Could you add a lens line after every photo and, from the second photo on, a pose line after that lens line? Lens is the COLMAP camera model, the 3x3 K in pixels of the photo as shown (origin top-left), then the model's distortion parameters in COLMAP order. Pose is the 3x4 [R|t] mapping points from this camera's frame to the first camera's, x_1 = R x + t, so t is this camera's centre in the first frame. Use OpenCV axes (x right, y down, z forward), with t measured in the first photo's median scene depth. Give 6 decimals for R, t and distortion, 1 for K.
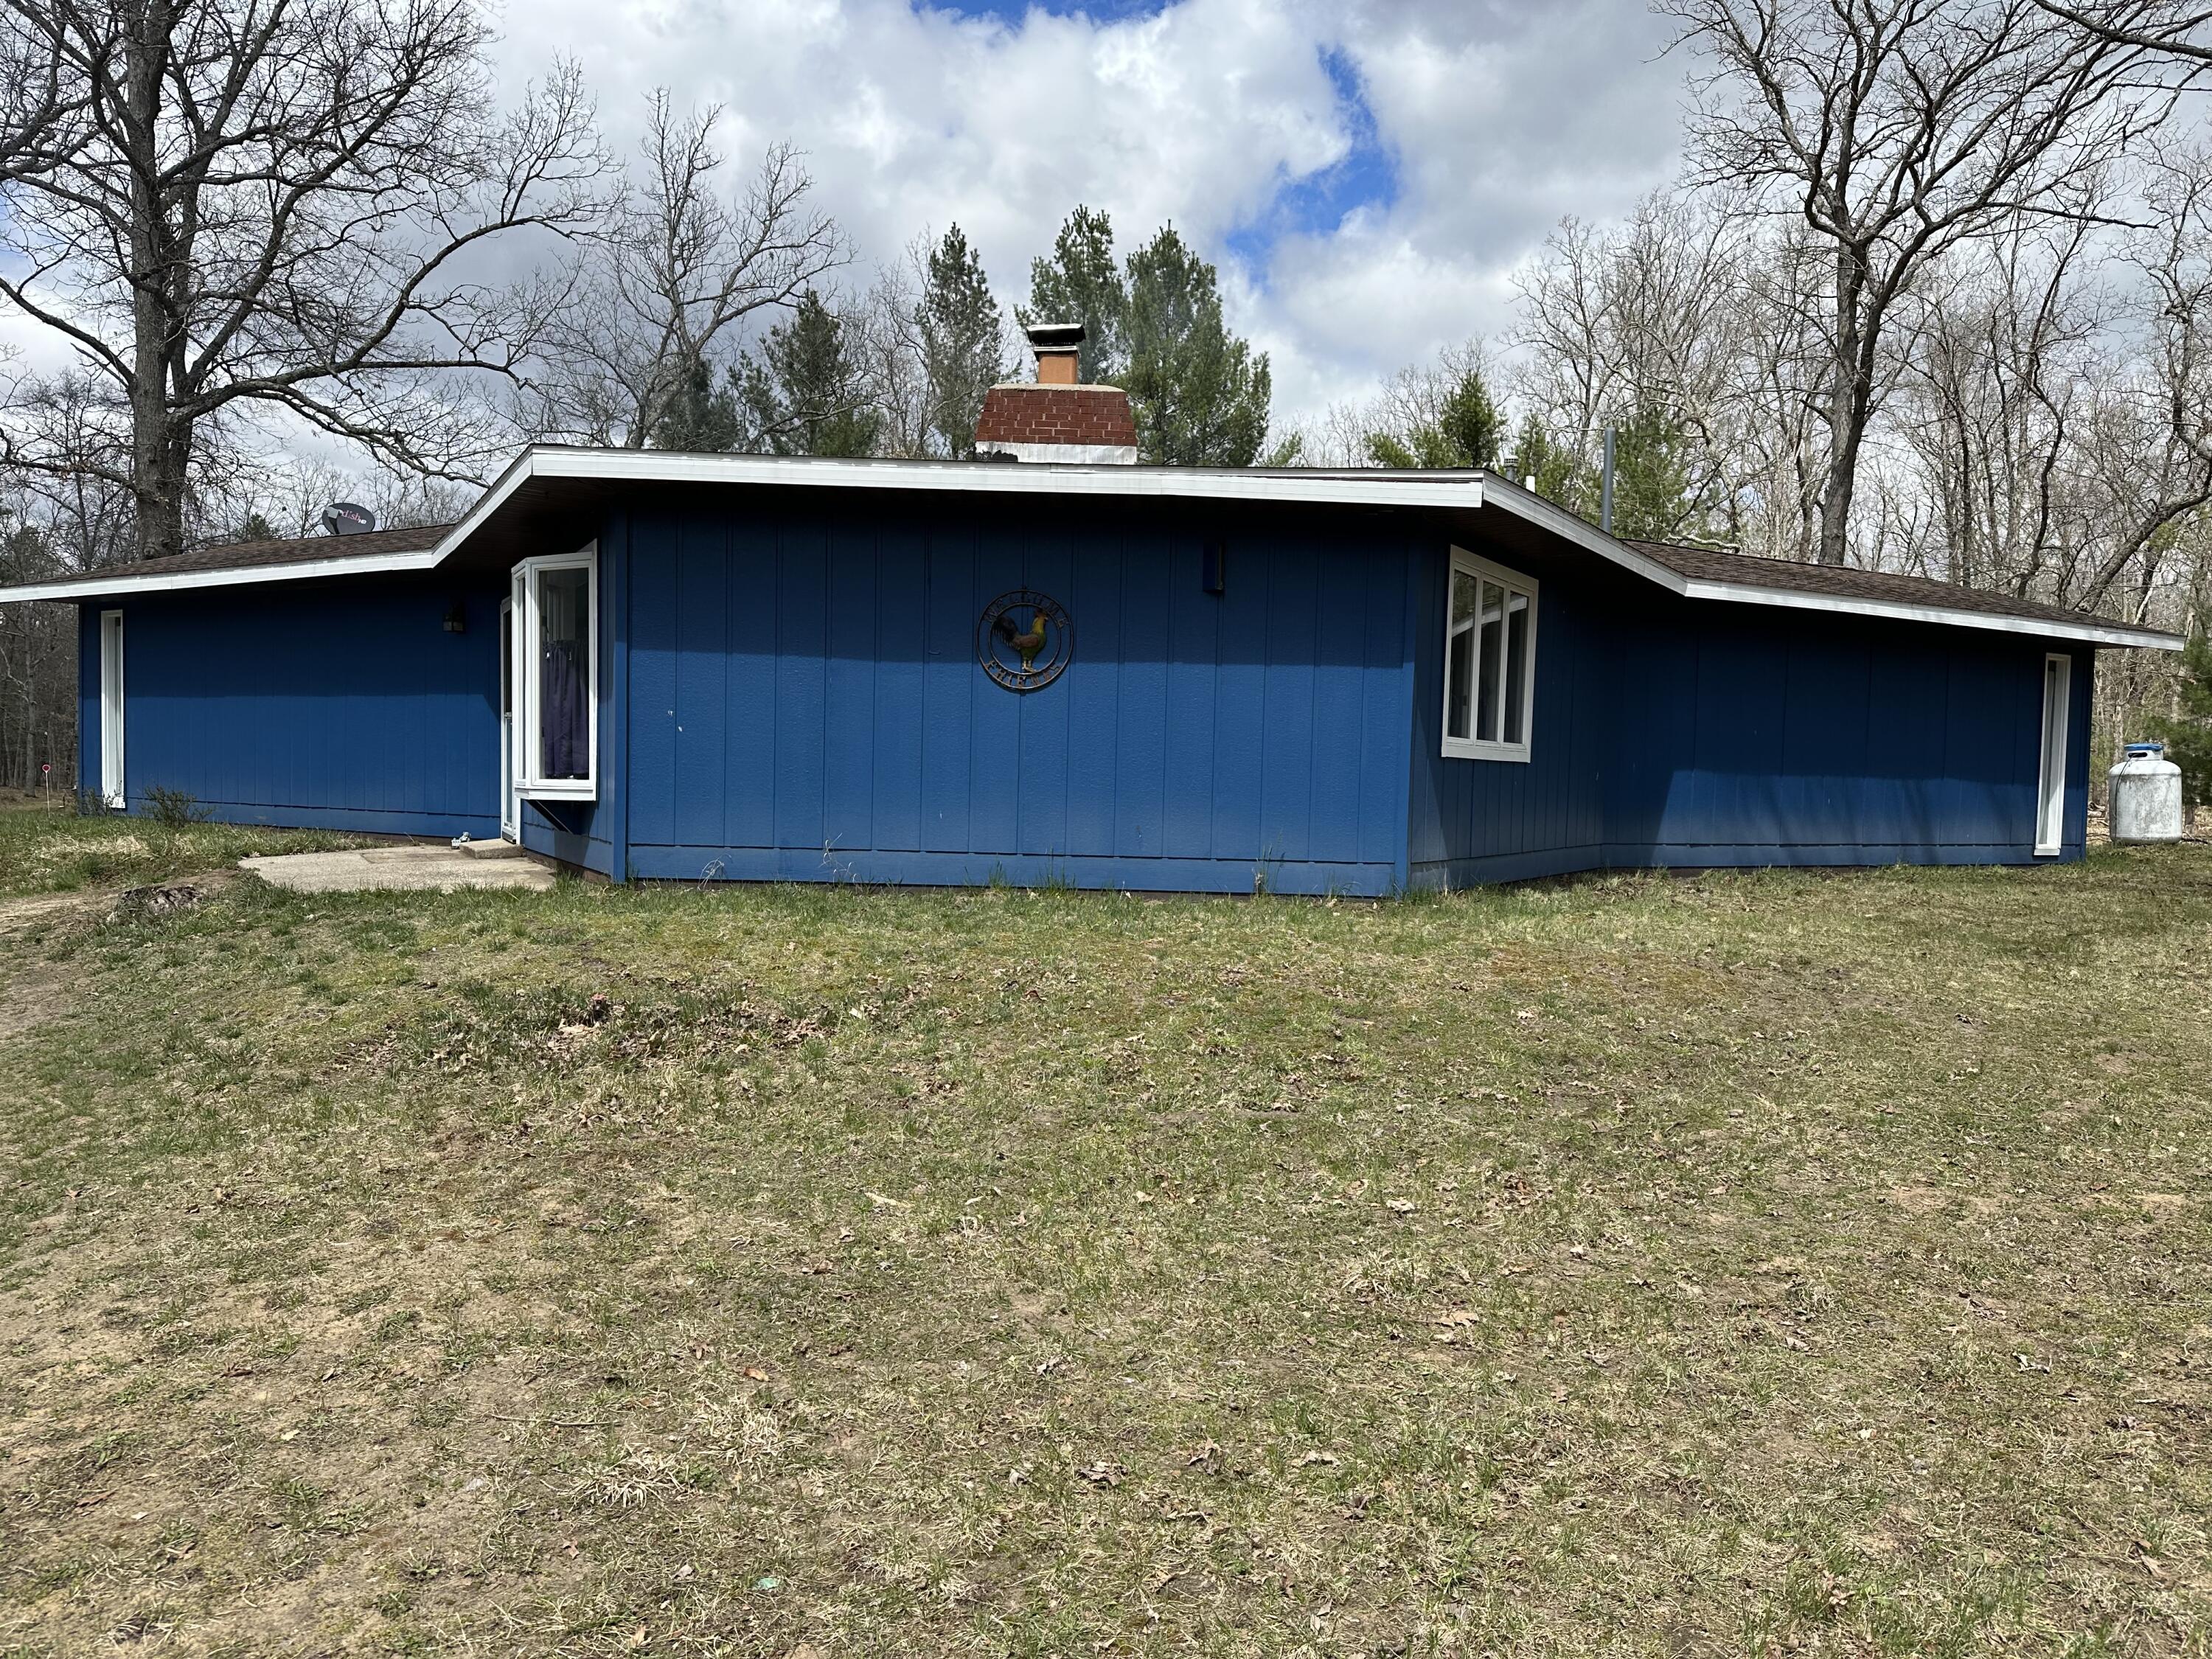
lens RADIAL K [[1554.0, 0, 1111.0], [0, 1554.0, 837.7], [0, 0, 1]] dist [0.043369, -0.040179]
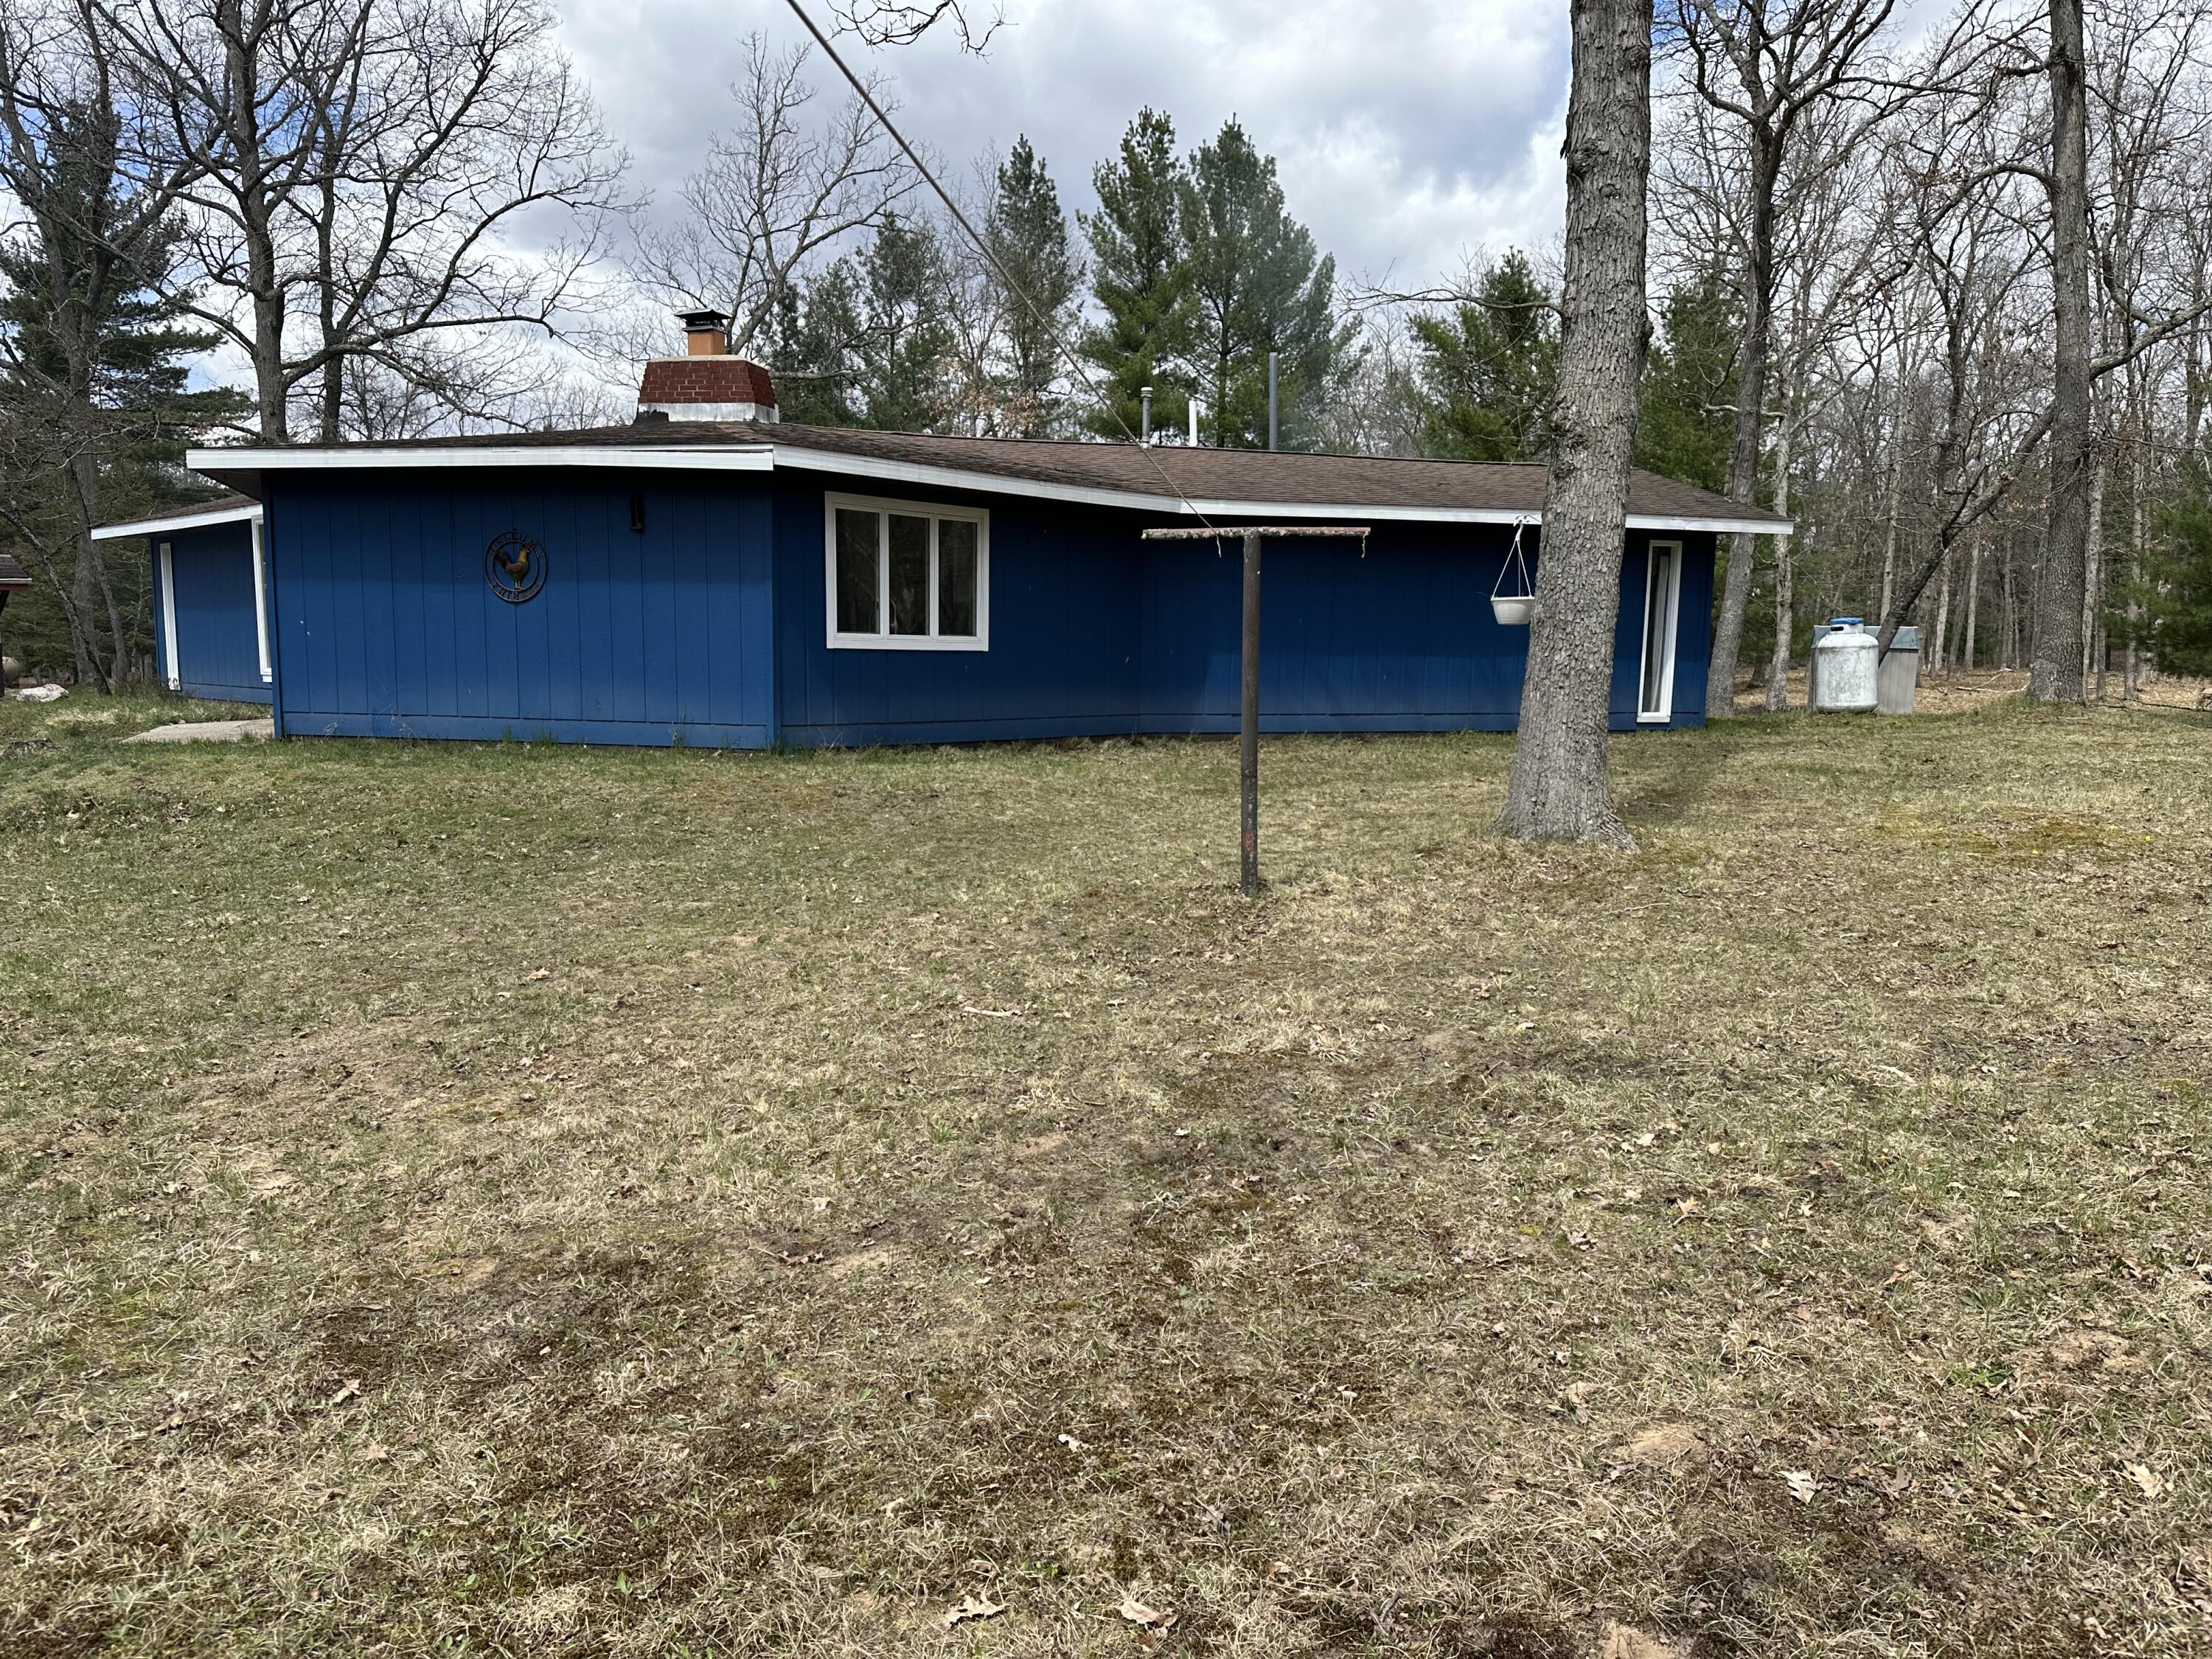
lens RADIAL K [[1554.0, 0, 1093.3], [0, 1554.0, 837.4], [0, 0, 1]] dist [0.043369, -0.040179]
pose [[0.978816, 0.013383, -0.204305, 0.247746], [0.002571, 0.996979, 0.077627, 0.003126], [0.204727, -0.076508, 0.975824, -0.101524]]
